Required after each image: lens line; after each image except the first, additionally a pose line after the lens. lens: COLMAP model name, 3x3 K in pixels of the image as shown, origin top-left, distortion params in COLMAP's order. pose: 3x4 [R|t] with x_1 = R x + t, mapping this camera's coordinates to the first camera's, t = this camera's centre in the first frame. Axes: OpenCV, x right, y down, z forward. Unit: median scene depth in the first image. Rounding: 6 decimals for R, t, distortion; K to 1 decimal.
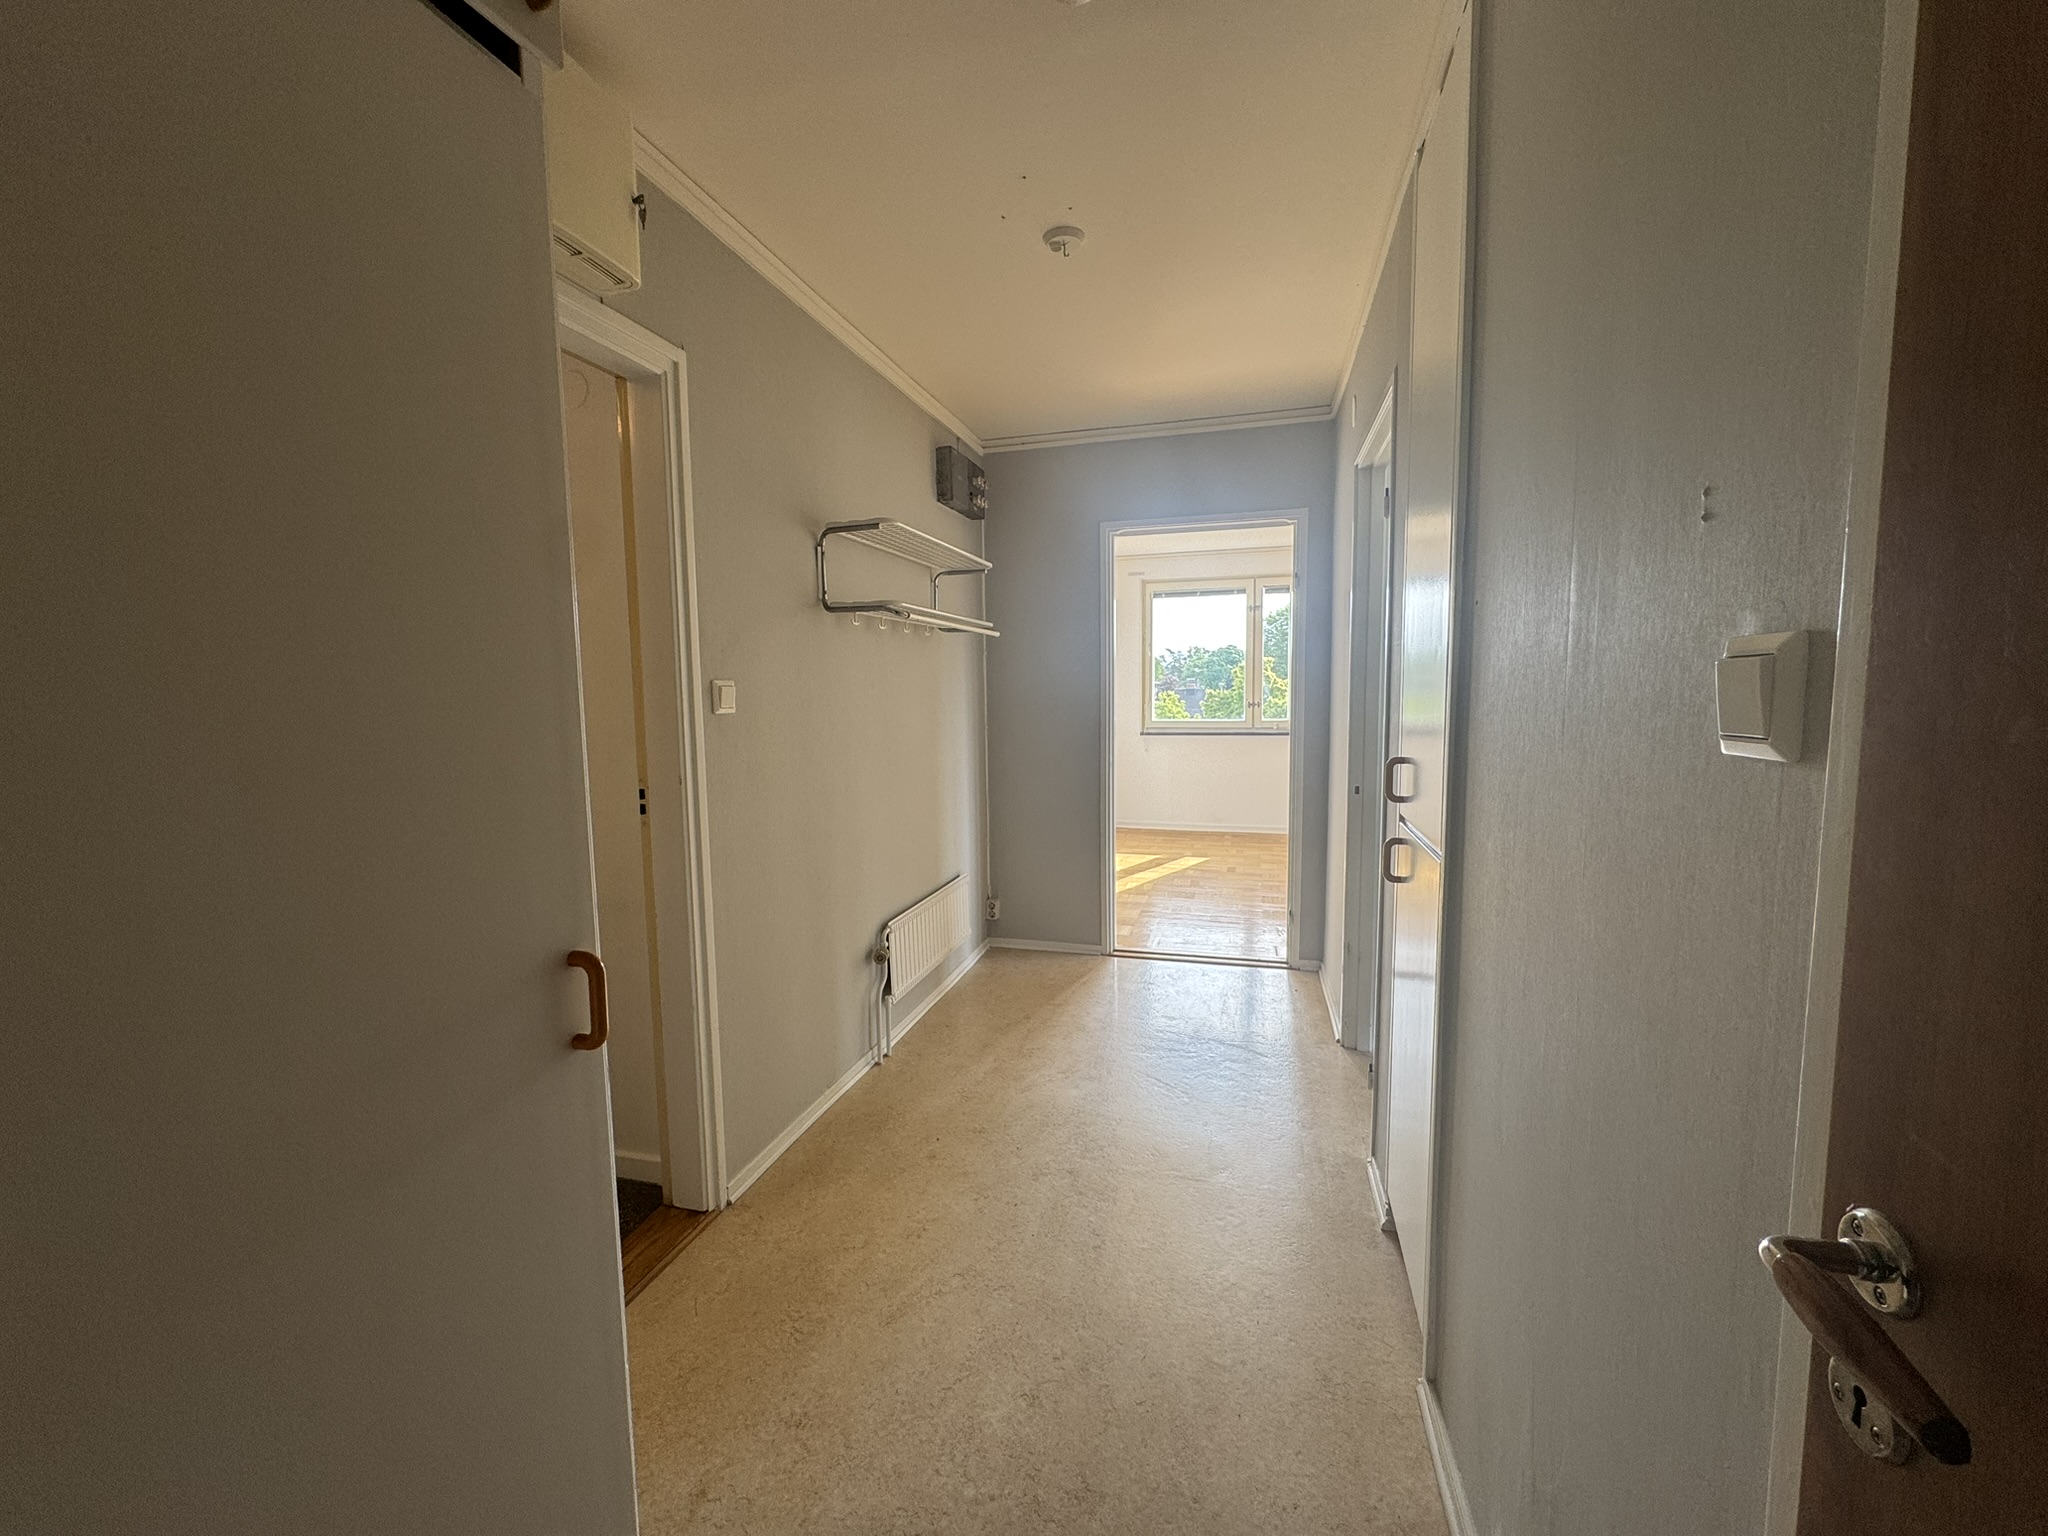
lens RADIAL K [[812.0, 0, 1024.0], [0, 812.0, 768.0], [0, 0, 1]] dist [-0.000599, -0.000079]
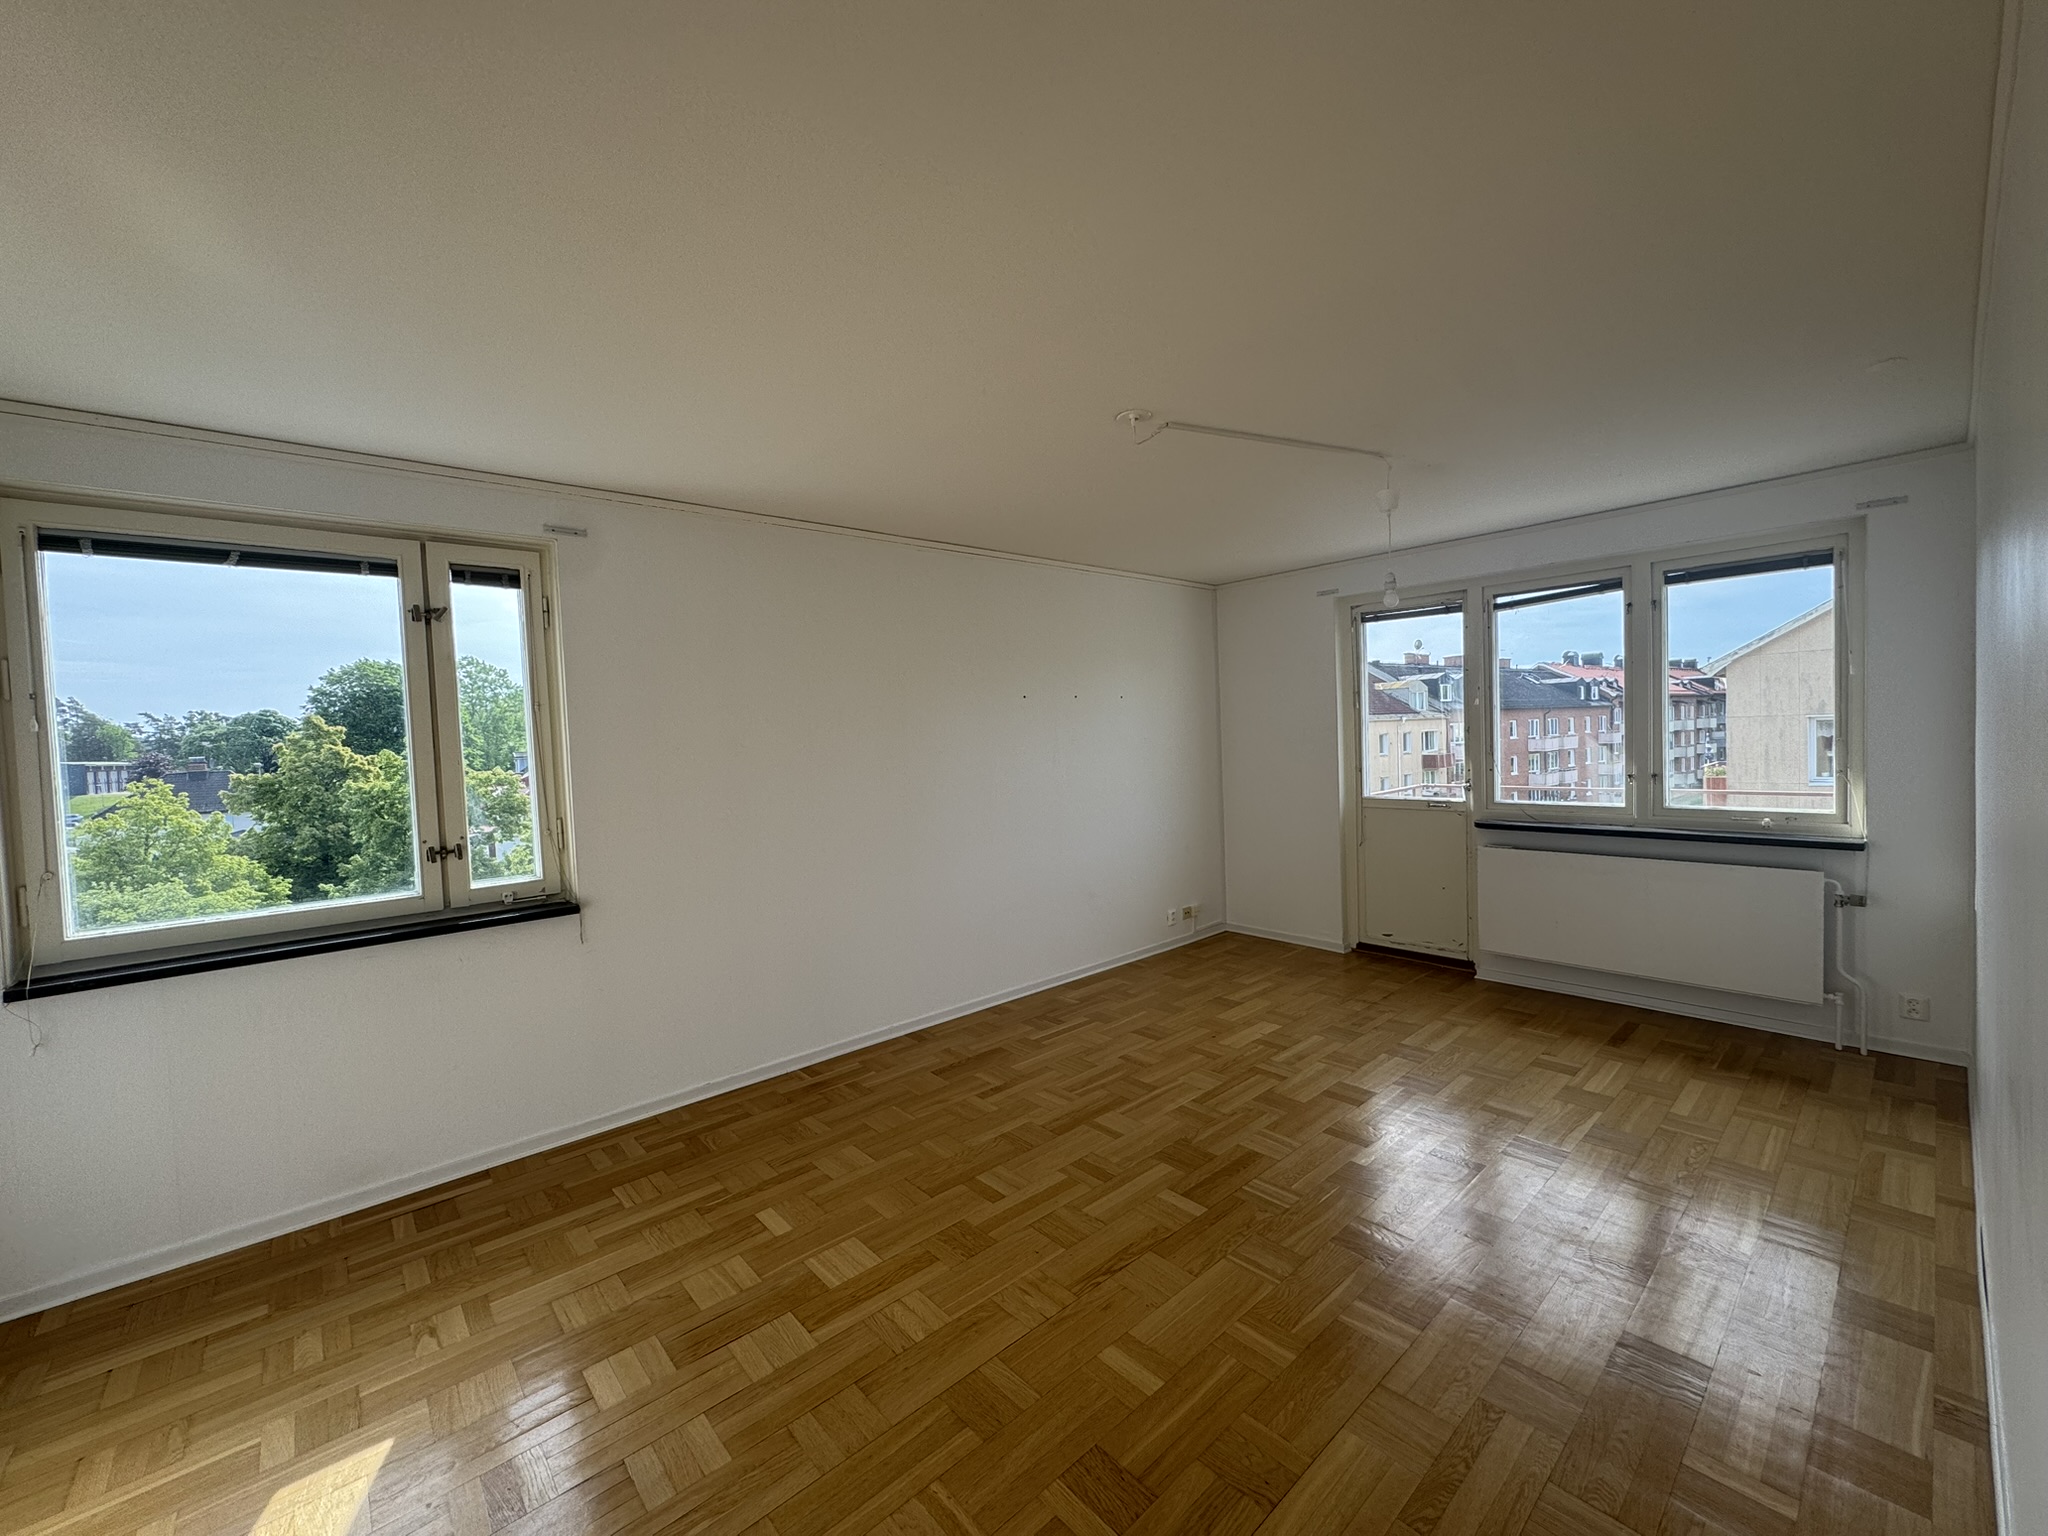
lens RADIAL K [[812.0, 0, 1024.0], [0, 812.0, 768.0], [0, 0, 1]] dist [-0.000599, -0.000079]
pose [[0.542515, -0.037559, 0.839206, 0.098457], [0.109778, 0.993603, -0.026498, -0.073968], [-0.832842, 0.106502, 0.543167, 0.513863]]
